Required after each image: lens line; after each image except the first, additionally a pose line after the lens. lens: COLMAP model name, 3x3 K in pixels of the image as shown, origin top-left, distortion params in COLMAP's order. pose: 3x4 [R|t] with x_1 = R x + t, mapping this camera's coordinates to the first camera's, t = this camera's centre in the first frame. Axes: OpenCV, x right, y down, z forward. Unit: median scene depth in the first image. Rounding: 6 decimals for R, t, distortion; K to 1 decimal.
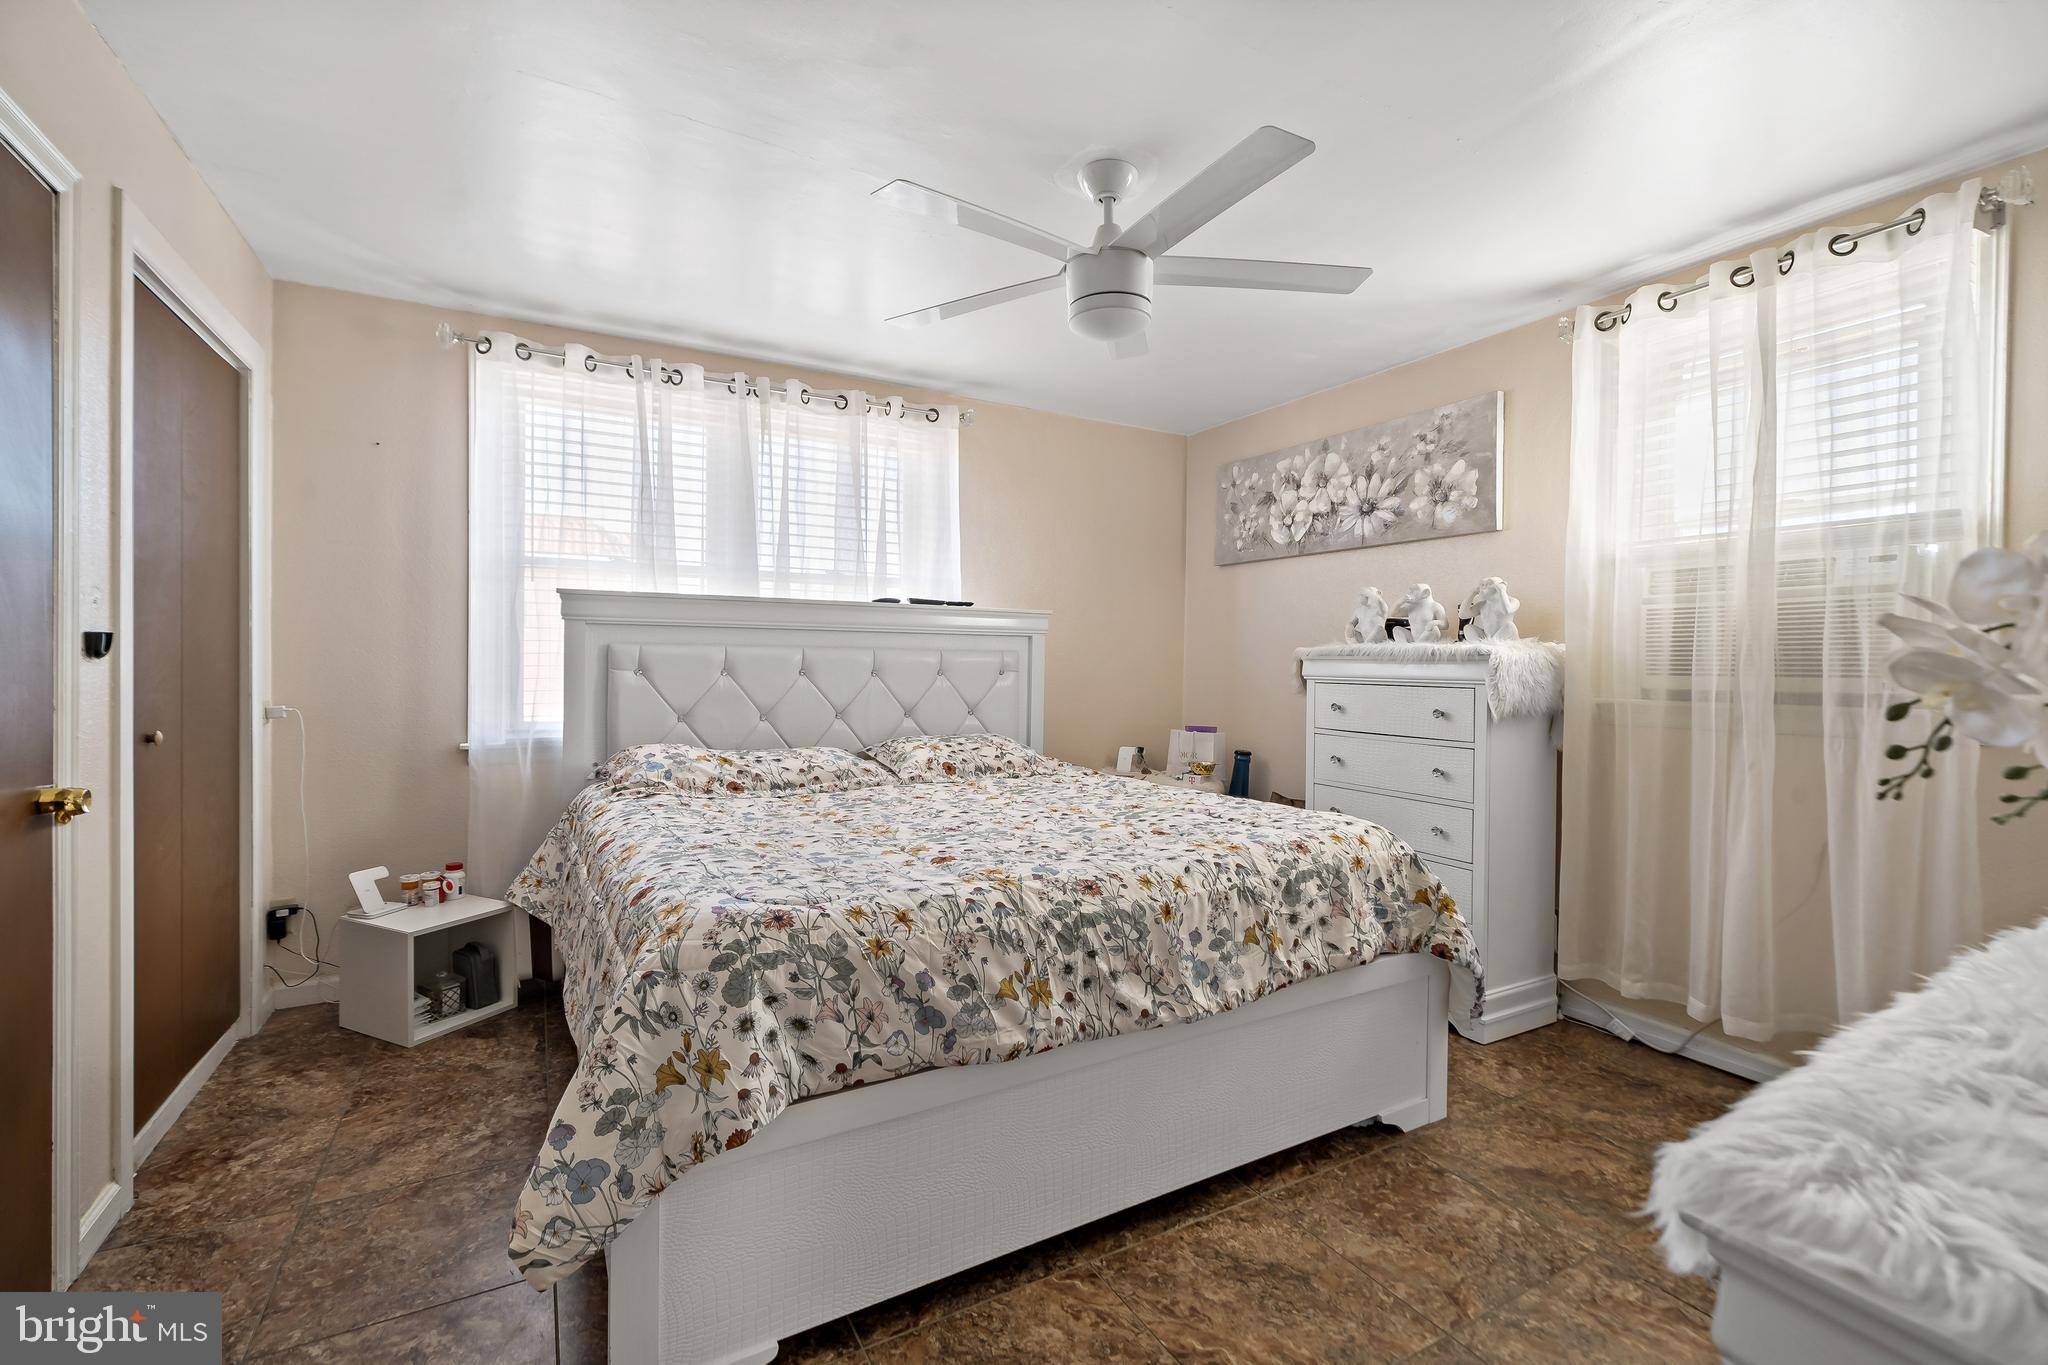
lens RADIAL K [[880.3, 0, 1023.6], [0, 880.3, 673.6], [0, 0, 1]] dist [-0.001300, -0.000334]
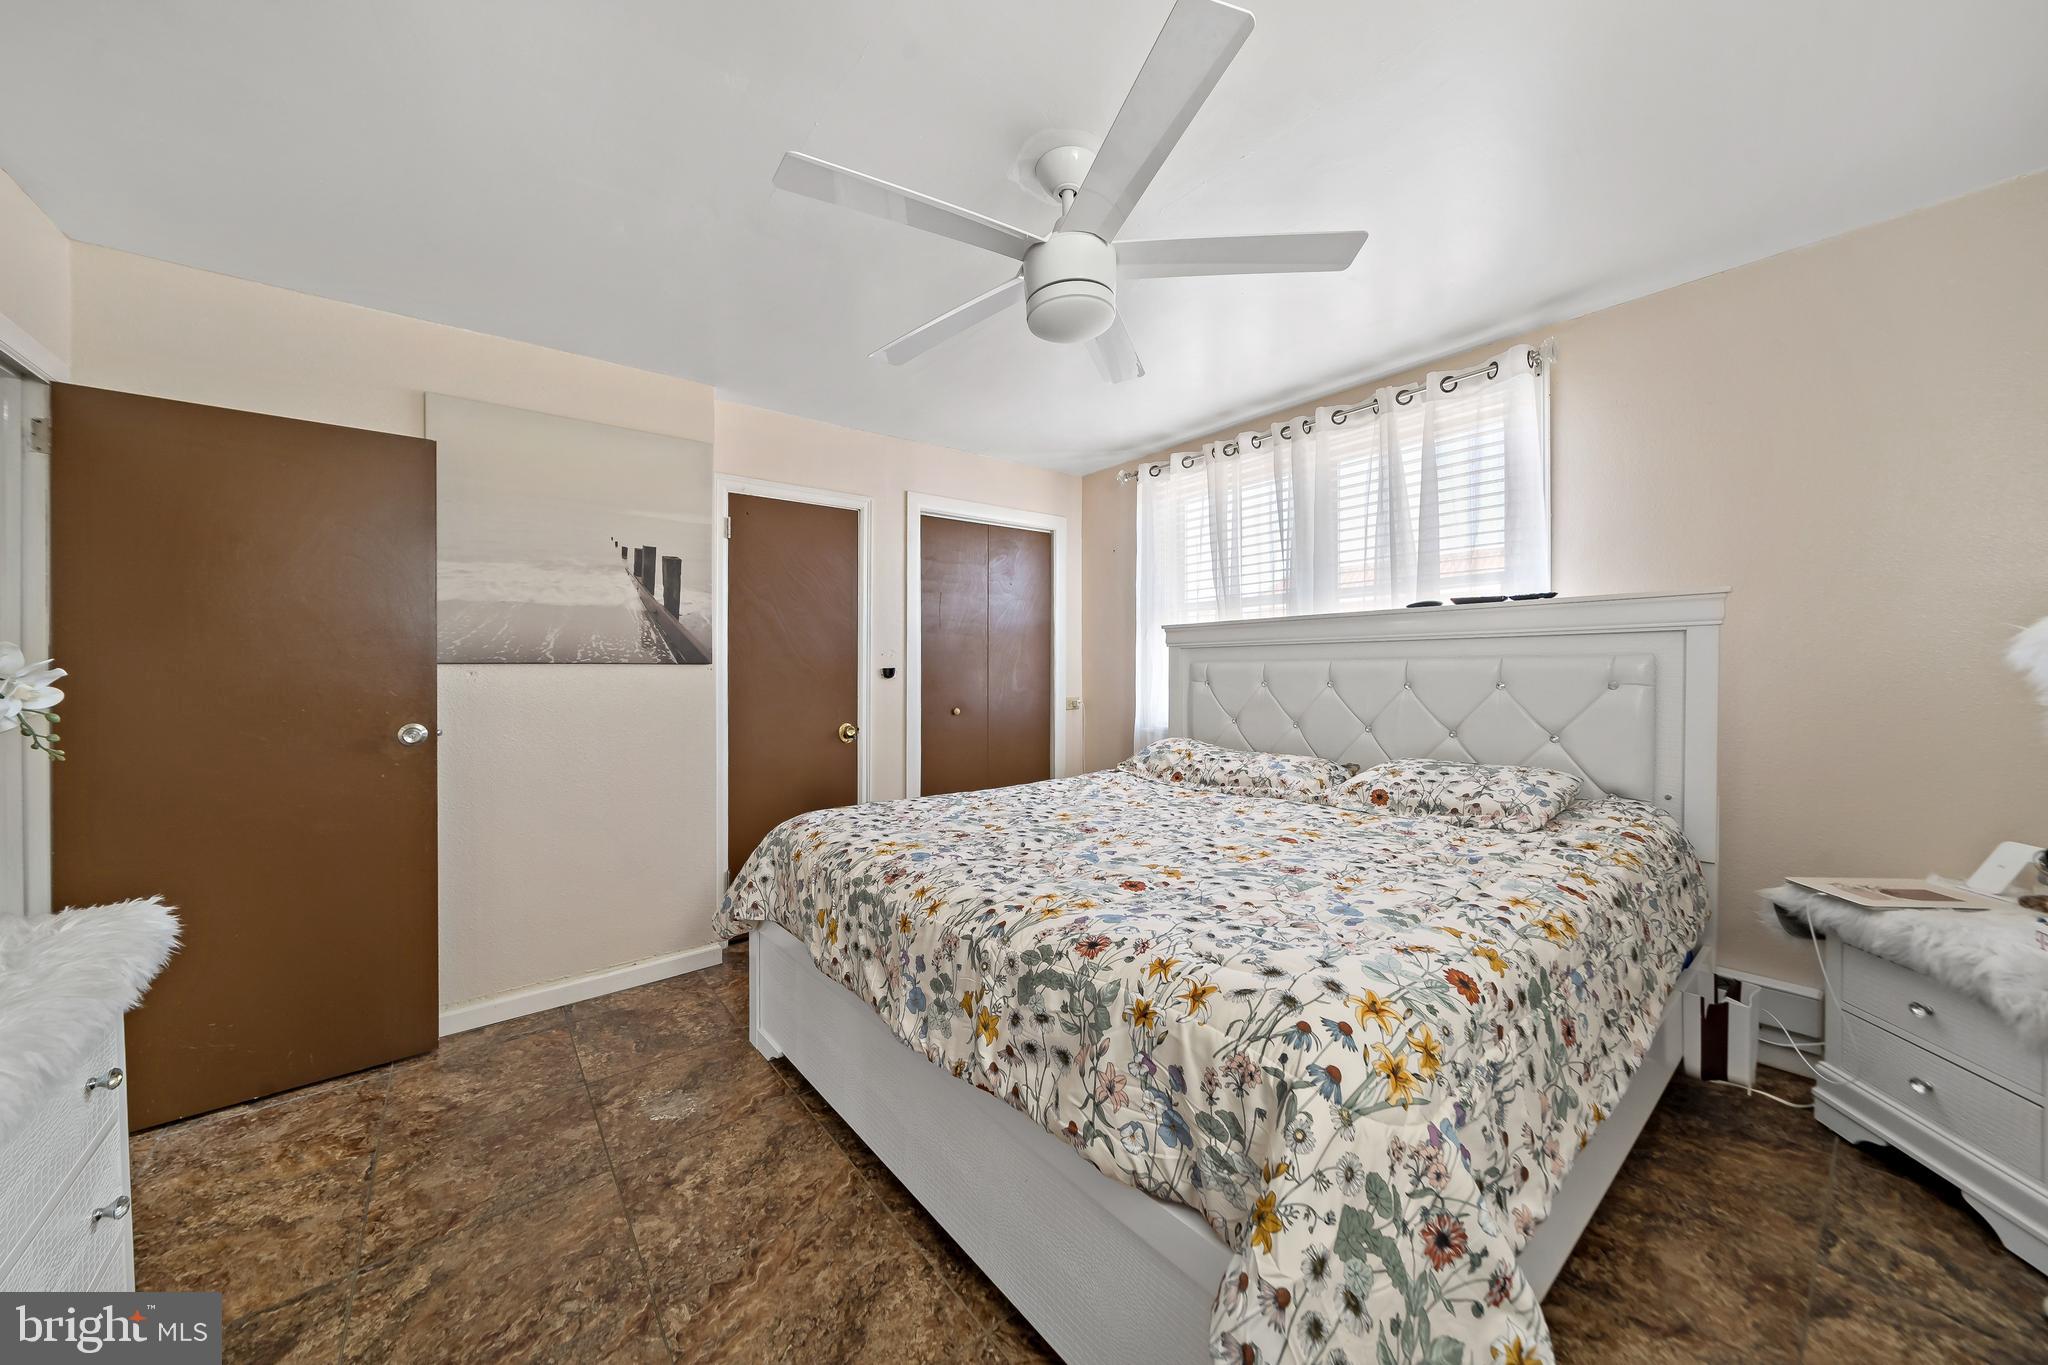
lens RADIAL K [[684.1, 0, 1003.7], [0, 684.1, 671.8], [0, 0, 1]] dist [-0.006275, -0.000130]
pose [[0.167392, -0.010312, -0.985837, 0.404889], [-0.000489, 0.999944, -0.010543, -0.006212], [0.985890, 0.002246, 0.167377, 0.407611]]
